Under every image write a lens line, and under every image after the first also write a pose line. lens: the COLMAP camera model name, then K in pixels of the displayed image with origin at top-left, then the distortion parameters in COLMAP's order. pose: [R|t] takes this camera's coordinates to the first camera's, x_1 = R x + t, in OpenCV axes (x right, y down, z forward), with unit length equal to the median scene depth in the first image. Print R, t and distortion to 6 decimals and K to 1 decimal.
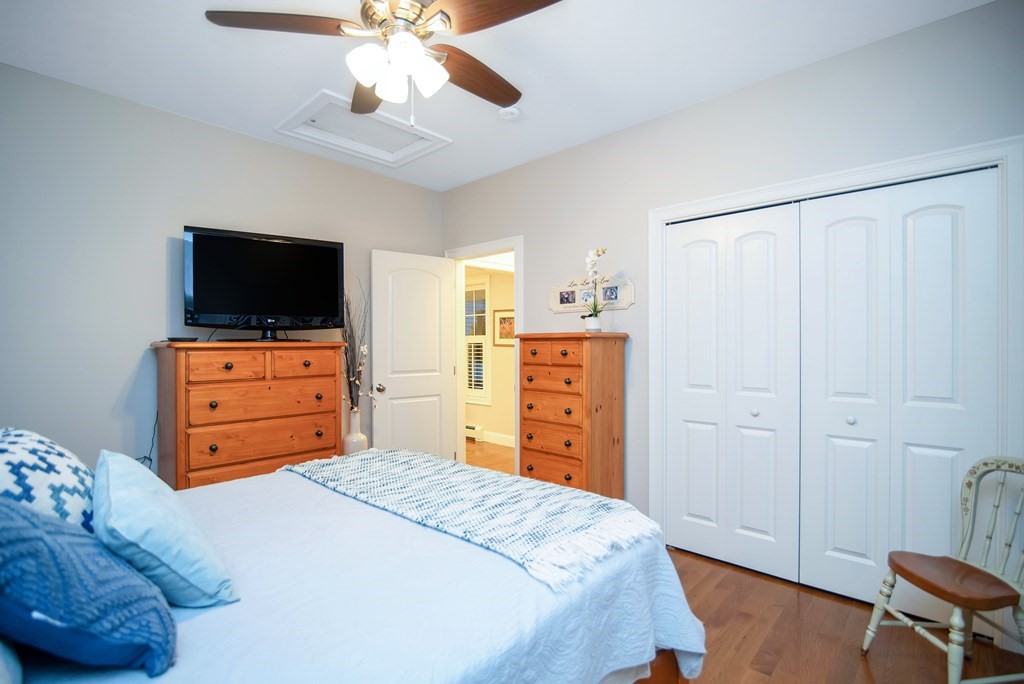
lens RADIAL K [[478.4, 0, 512.2], [0, 478.4, 348.3], [0, 0, 1]] dist [-0.003201, -0.000500]
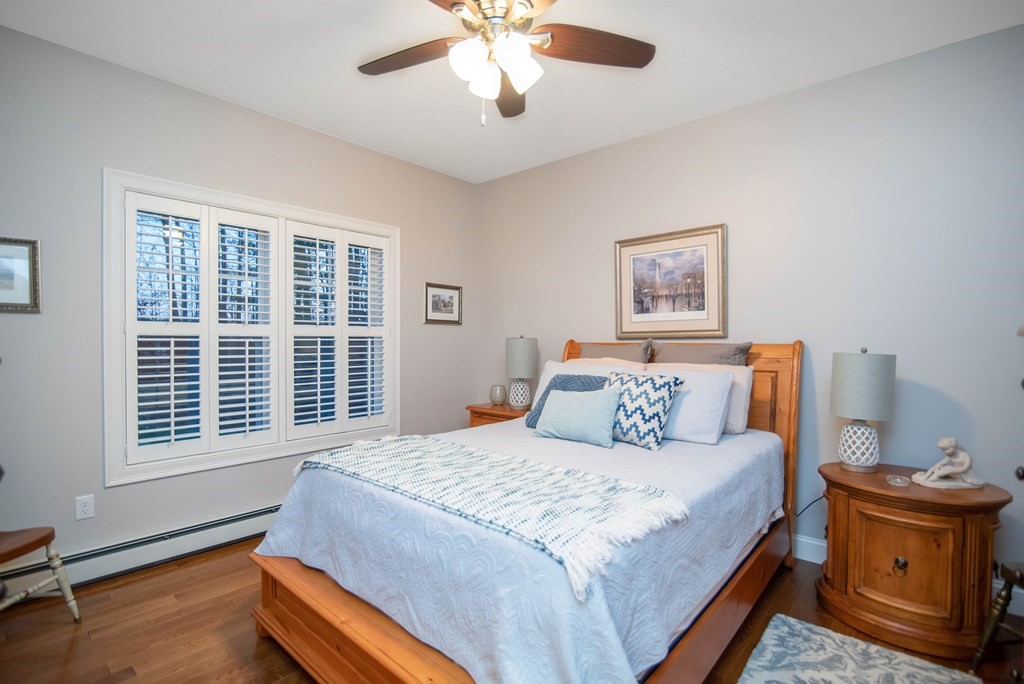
lens RADIAL K [[478.4, 0, 512.2], [0, 478.4, 348.3], [0, 0, 1]] dist [-0.003201, -0.000500]
pose [[-0.999890, 0.001180, -0.014778, -0.241932], [0.000960, 0.999888, 0.014905, 0.009128], [0.014794, 0.014889, -0.999780, 1.958495]]
